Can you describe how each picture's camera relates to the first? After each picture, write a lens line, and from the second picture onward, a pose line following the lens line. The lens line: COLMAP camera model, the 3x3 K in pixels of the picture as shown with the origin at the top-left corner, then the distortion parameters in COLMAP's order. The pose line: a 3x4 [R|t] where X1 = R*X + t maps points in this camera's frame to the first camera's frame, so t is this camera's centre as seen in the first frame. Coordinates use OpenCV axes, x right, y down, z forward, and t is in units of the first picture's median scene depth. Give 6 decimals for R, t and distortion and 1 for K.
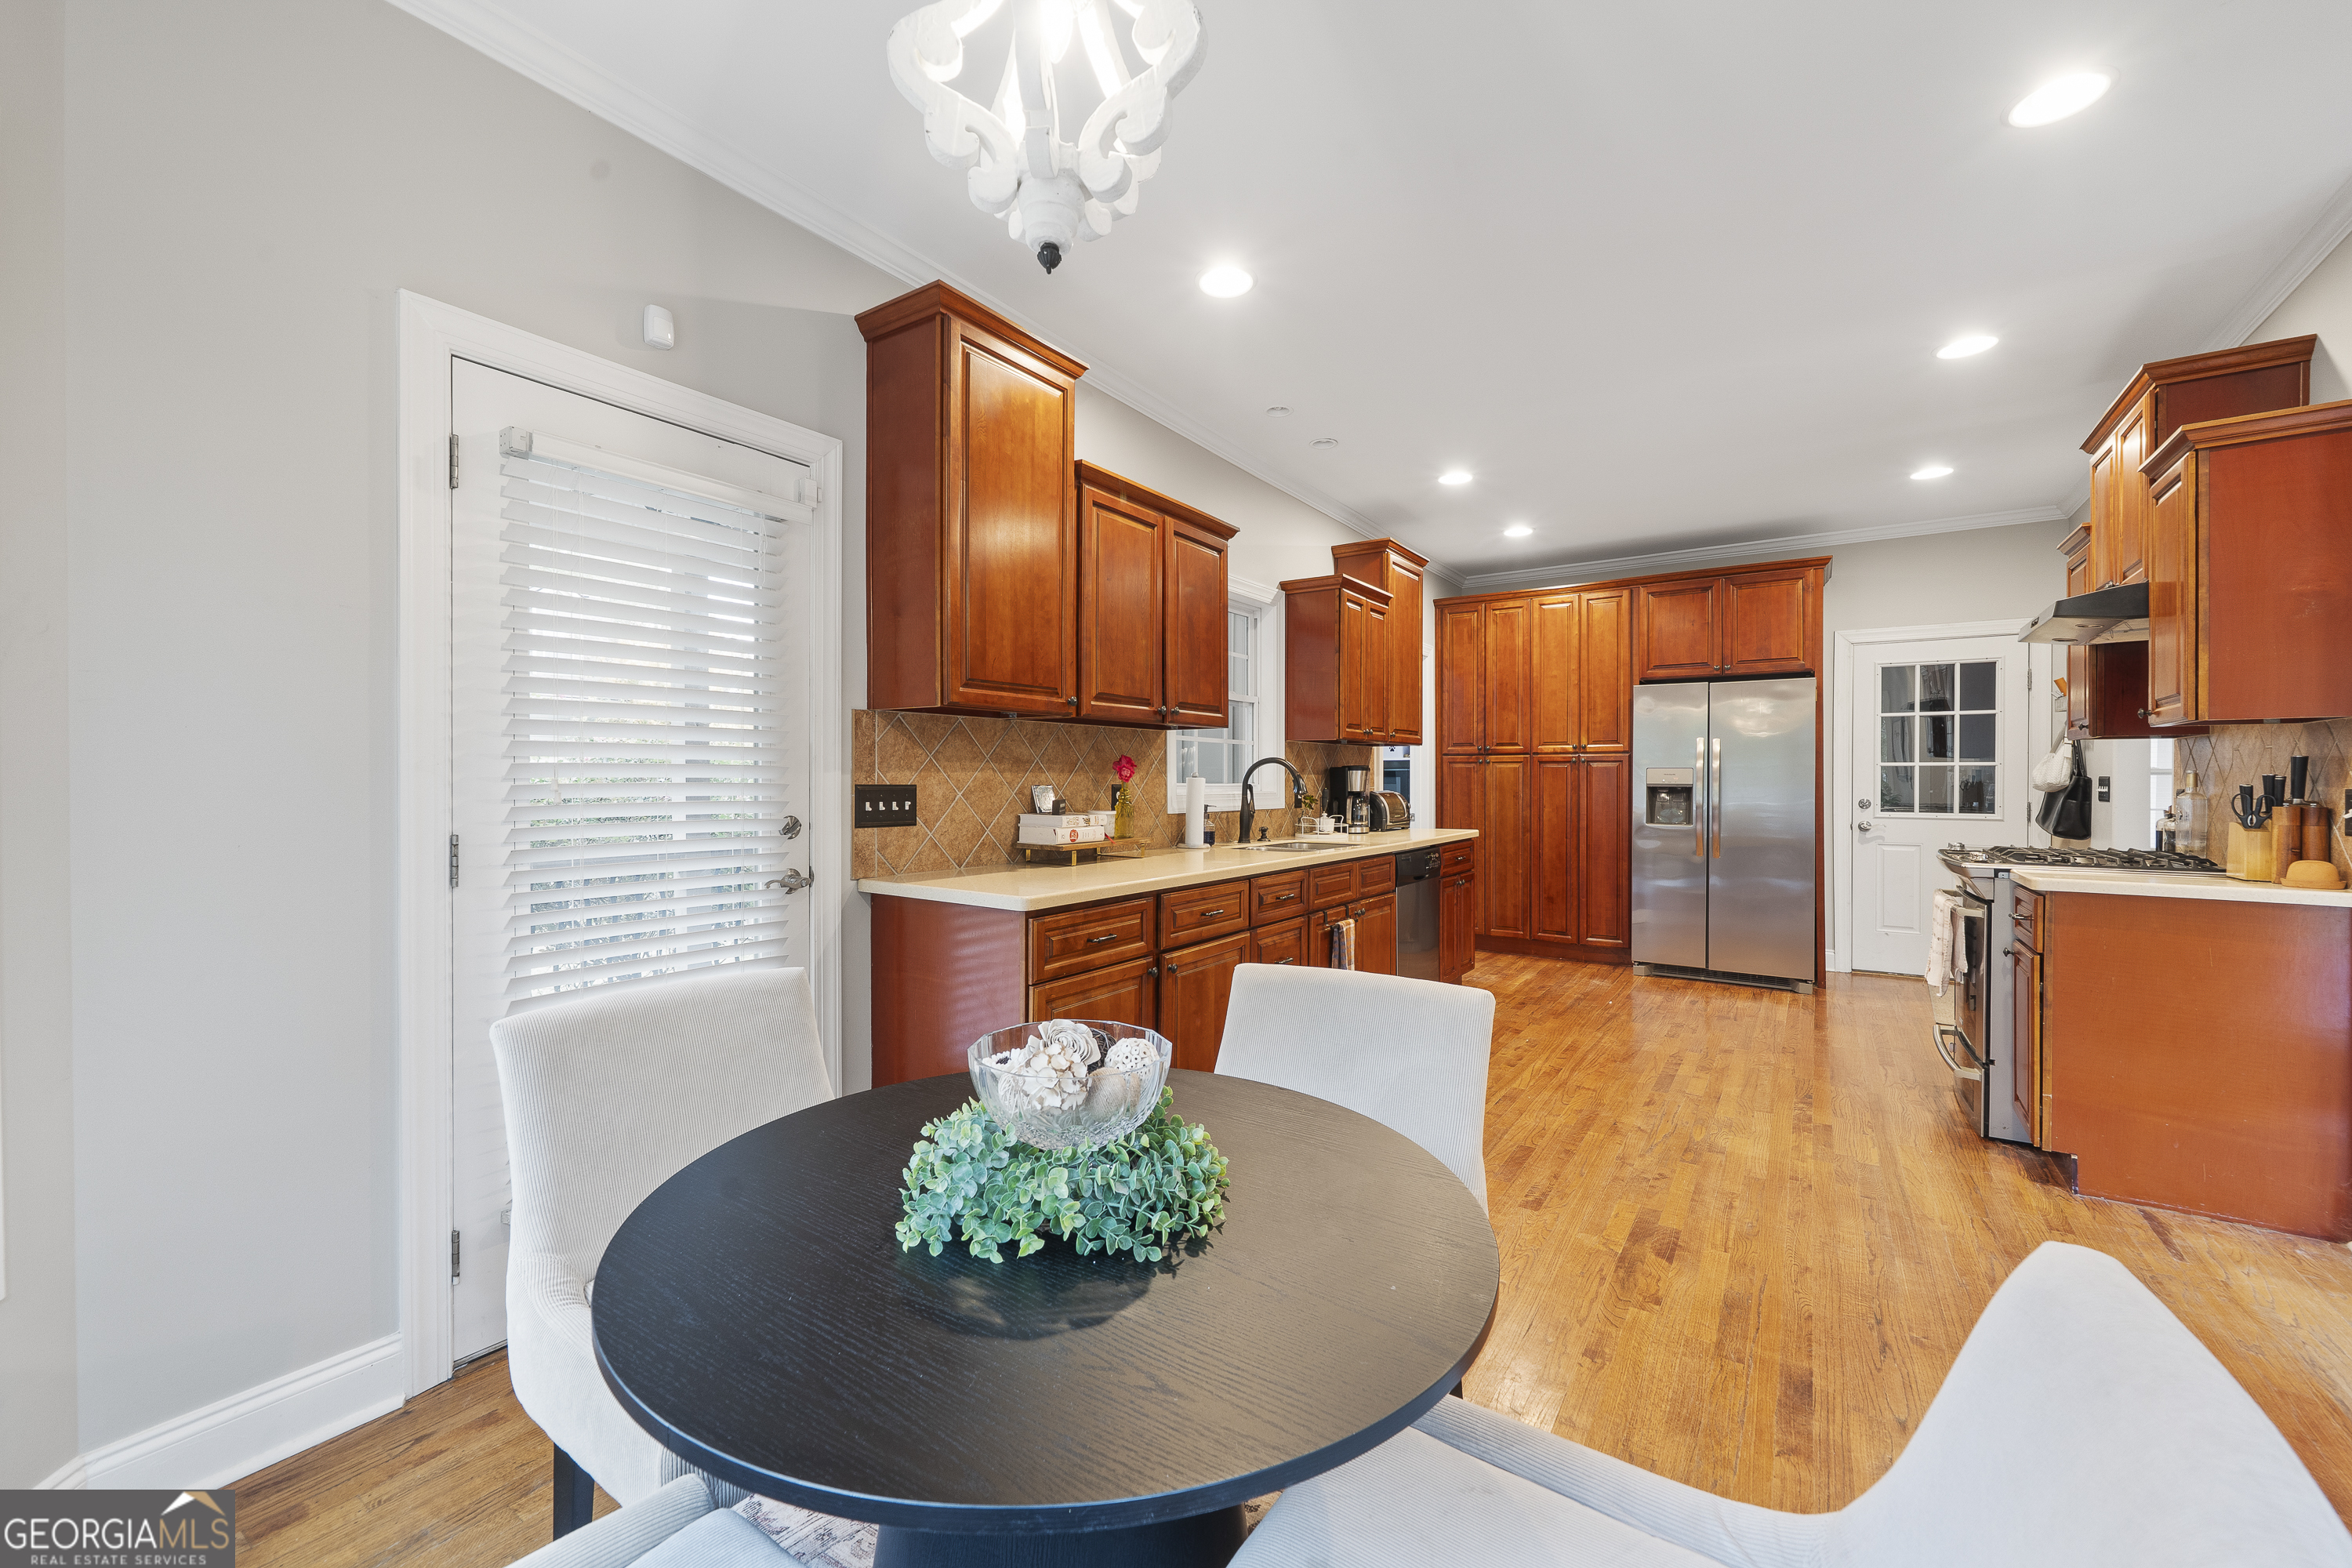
lens RADIAL K [[910.9, 0, 1176.0], [0, 910.9, 784.0], [0, 0, 1]] dist [-0.001376, 0.000063]
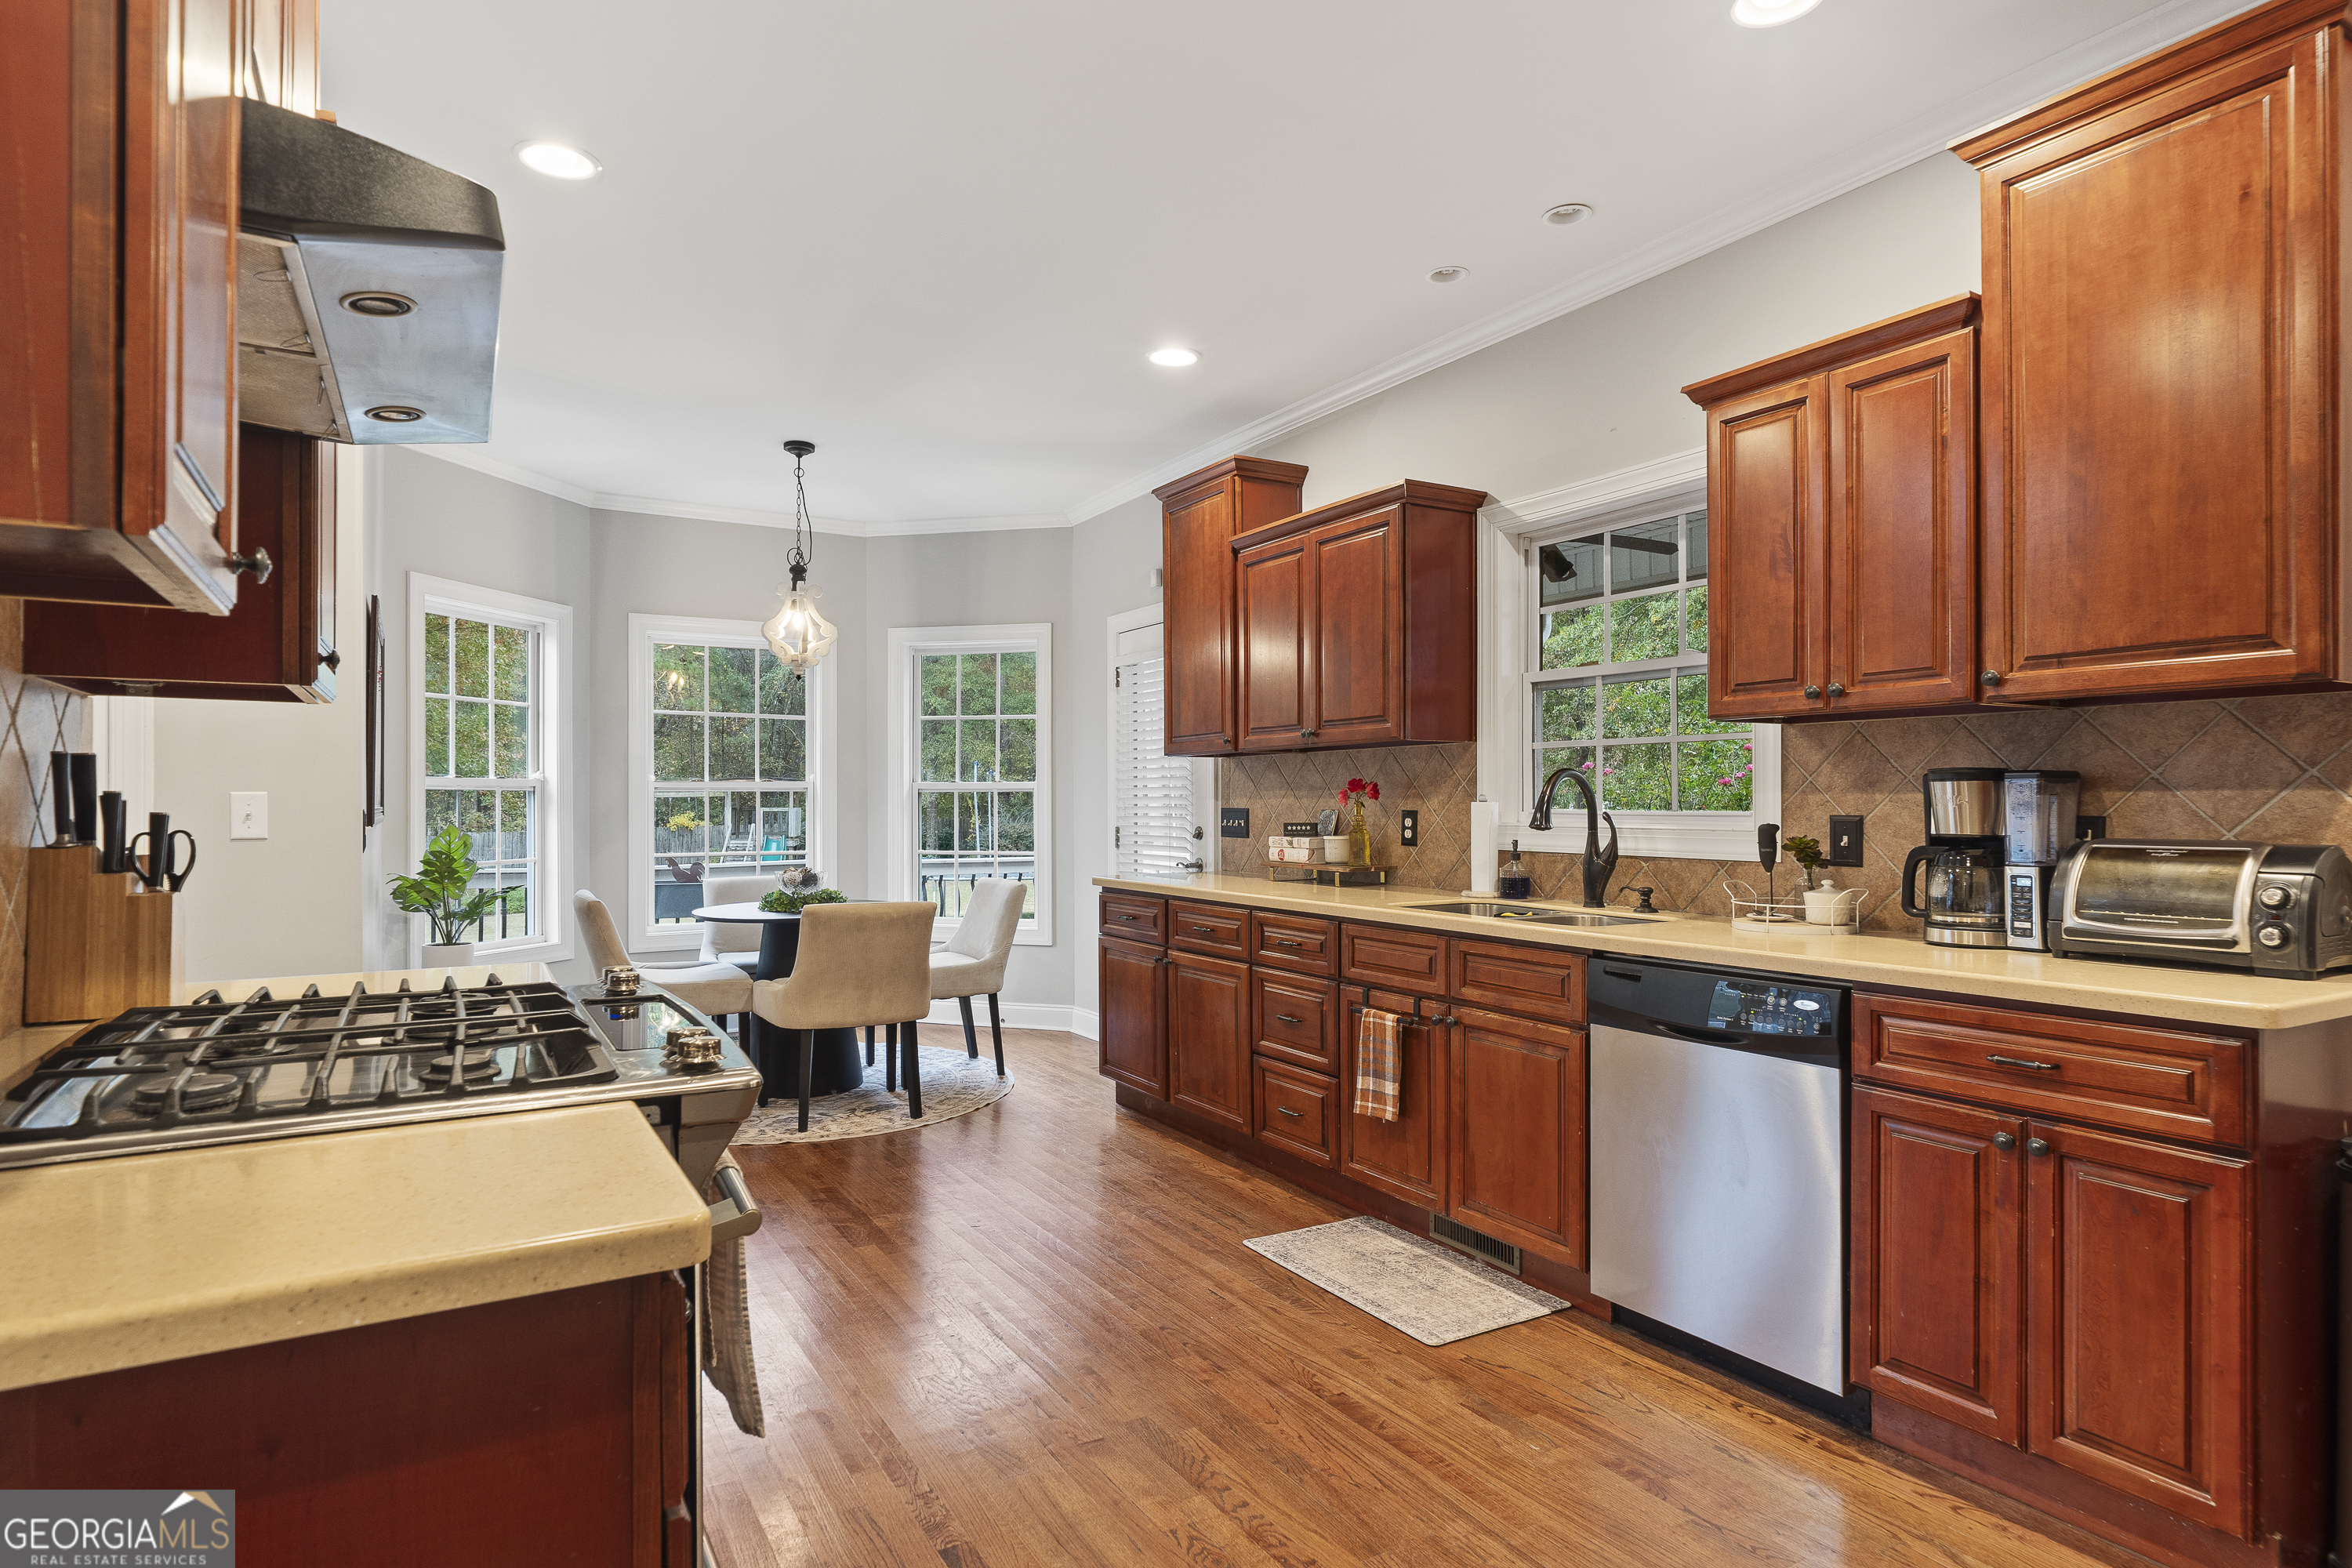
lens RADIAL K [[1251.6, 0, 1175.9], [0, 1251.6, 787.5], [0, 0, 1]] dist [0.000558, -0.000046]
pose [[-0.408451, -0.013518, -0.912680, 0.816375], [-0.005325, 0.999909, -0.012427, -0.003741], [0.912765, -0.000216, -0.408485, 0.917169]]
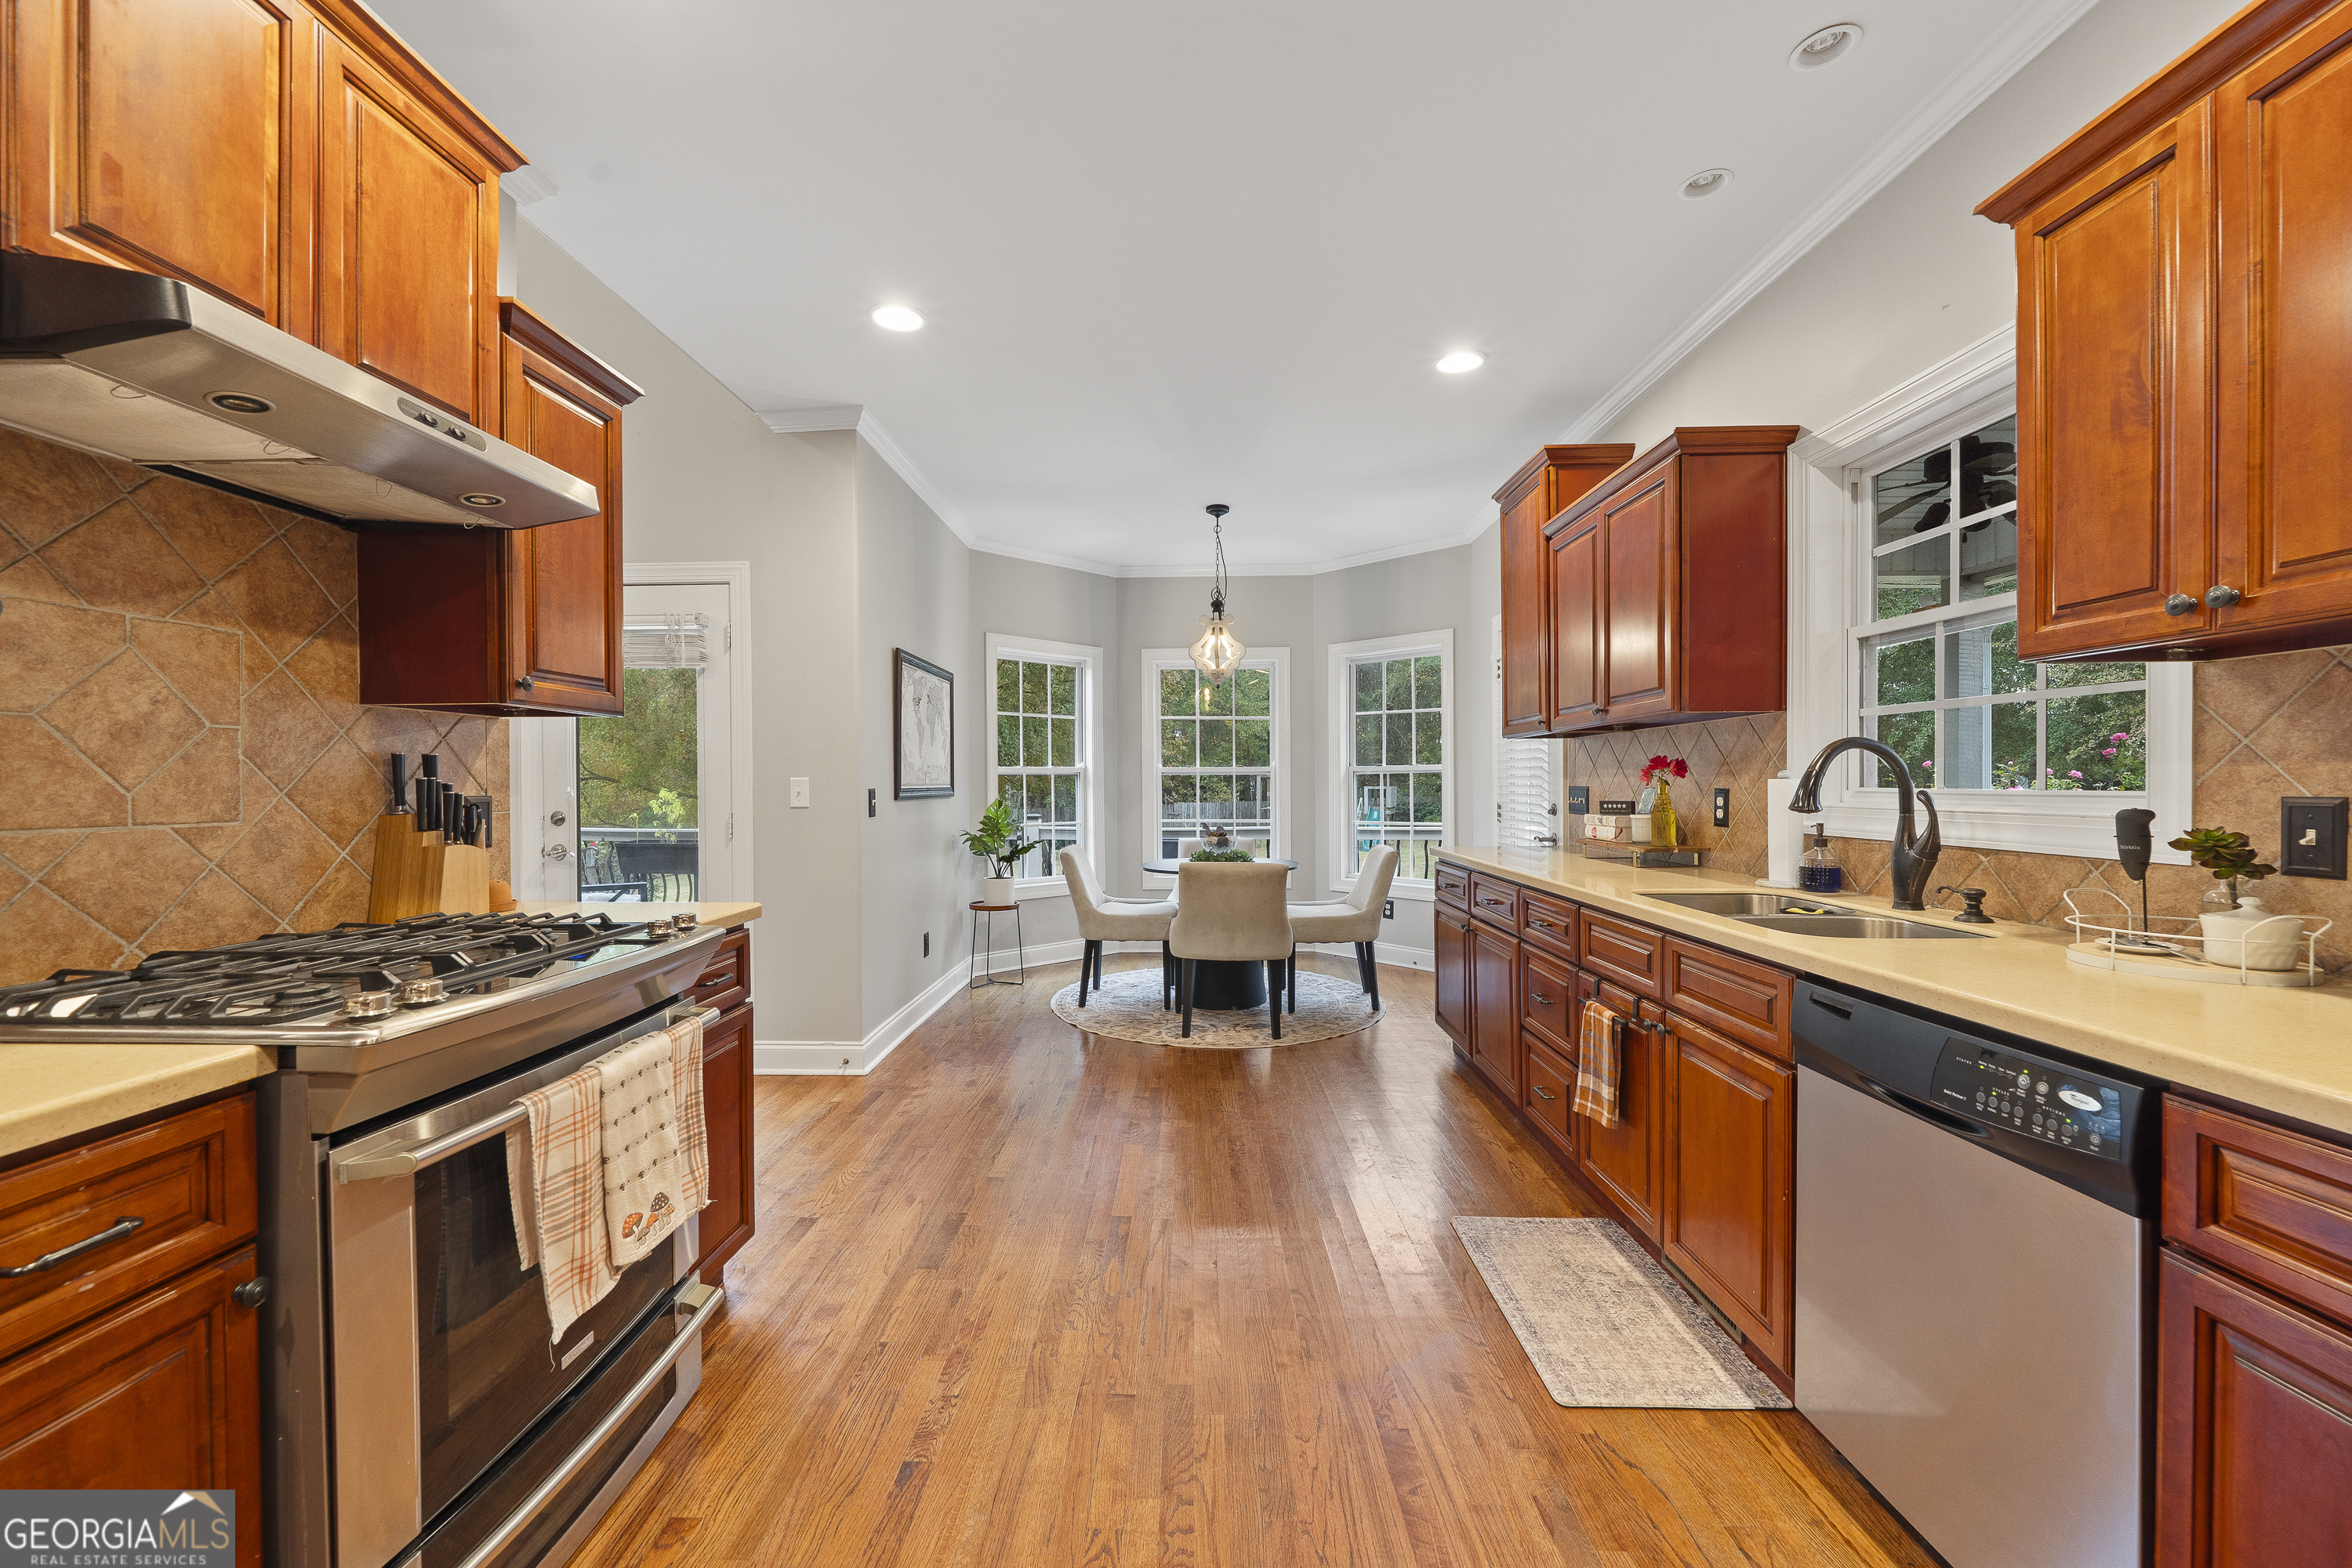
lens RADIAL K [[910.9, 0, 1176.0], [0, 910.9, 784.0], [0, 0, 1]] dist [-0.001376, 0.000063]
pose [[-0.832157, 0.001638, -0.554537, 0.575789], [-0.000184, 0.999995, 0.003230, -0.004328], [0.554540, 0.002790, -0.832153, 1.004460]]
